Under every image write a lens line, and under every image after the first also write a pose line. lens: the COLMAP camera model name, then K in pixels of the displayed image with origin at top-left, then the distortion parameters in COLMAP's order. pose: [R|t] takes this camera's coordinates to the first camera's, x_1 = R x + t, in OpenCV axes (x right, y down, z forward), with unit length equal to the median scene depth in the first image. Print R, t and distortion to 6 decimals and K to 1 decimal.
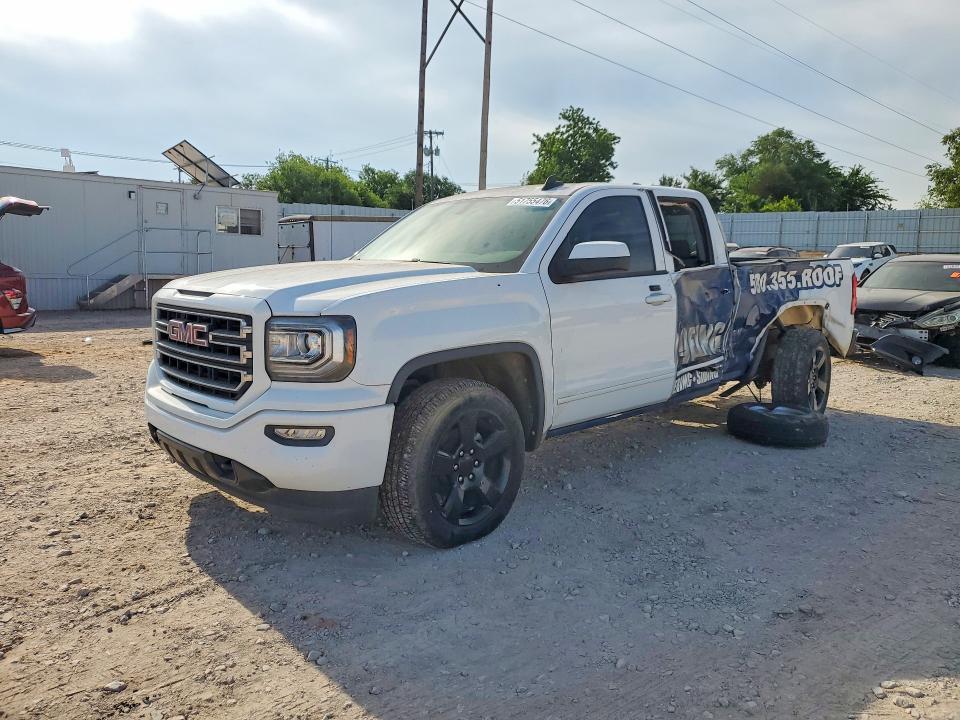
lens RADIAL K [[773.9, 0, 465.1], [0, 773.9, 358.4], [0, 0, 1]] dist [-0.005686, 0.063004]
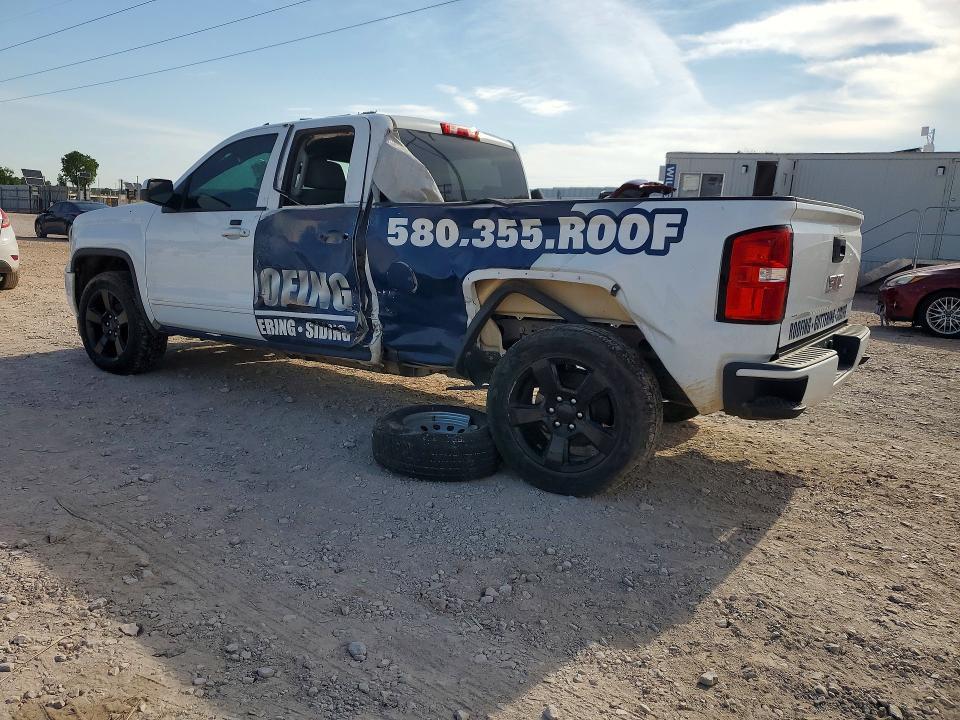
lens RADIAL K [[773.9, 0, 465.1], [0, 773.9, 358.4], [0, 0, 1]] dist [-0.005686, 0.063004]
pose [[0.161802, 0.166866, -0.972613, 1.485915], [-0.166690, 0.976059, 0.139727, -0.120891], [0.972643, 0.139517, 0.185743, 1.251944]]
